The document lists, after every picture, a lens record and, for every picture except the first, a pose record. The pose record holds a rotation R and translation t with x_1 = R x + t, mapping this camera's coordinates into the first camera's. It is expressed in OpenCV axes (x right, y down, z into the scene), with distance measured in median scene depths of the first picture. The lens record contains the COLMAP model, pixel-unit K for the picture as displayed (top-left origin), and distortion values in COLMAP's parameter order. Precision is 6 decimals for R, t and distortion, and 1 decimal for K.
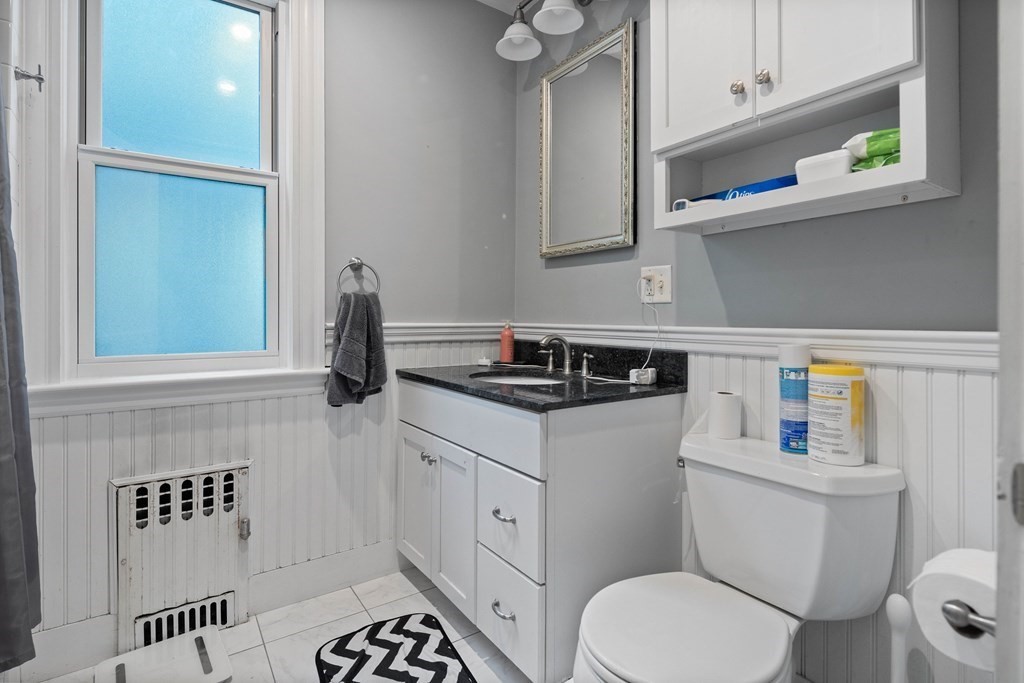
lens RADIAL K [[496.7, 0, 511.9], [0, 496.7, 314.7], [0, 0, 1]] dist [0.001429, -0.002026]
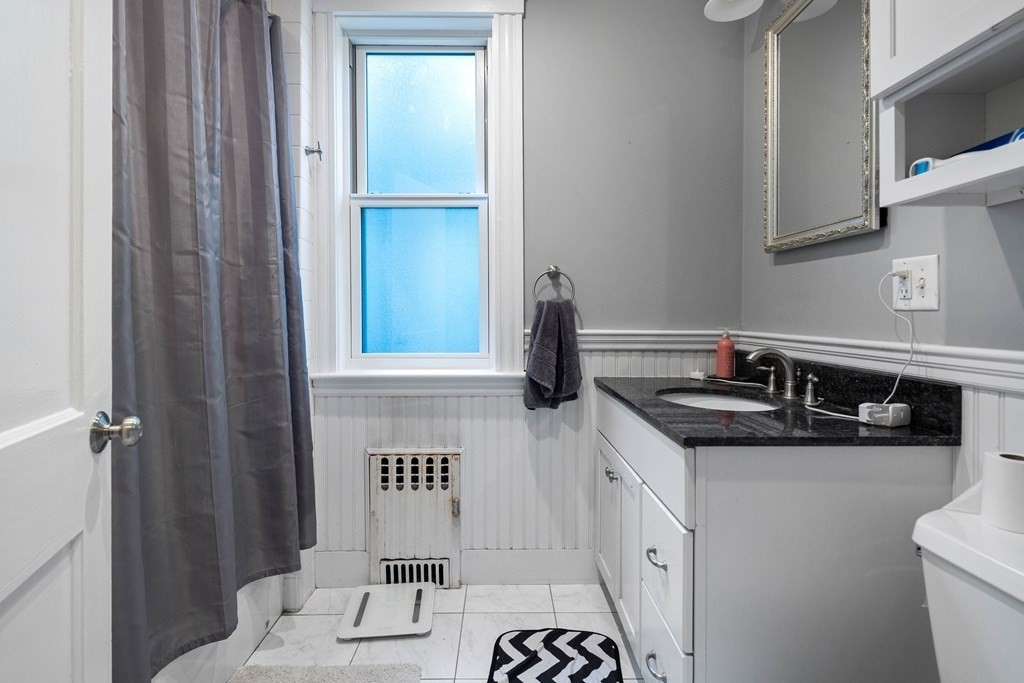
lens RADIAL K [[496.7, 0, 511.9], [0, 496.7, 314.7], [0, 0, 1]] dist [0.001429, -0.002026]
pose [[0.833665, 0.001001, -0.552270, 0.205407], [0.001678, 0.999989, 0.004346, -0.021145], [0.552268, -0.004550, 0.833654, 0.111709]]
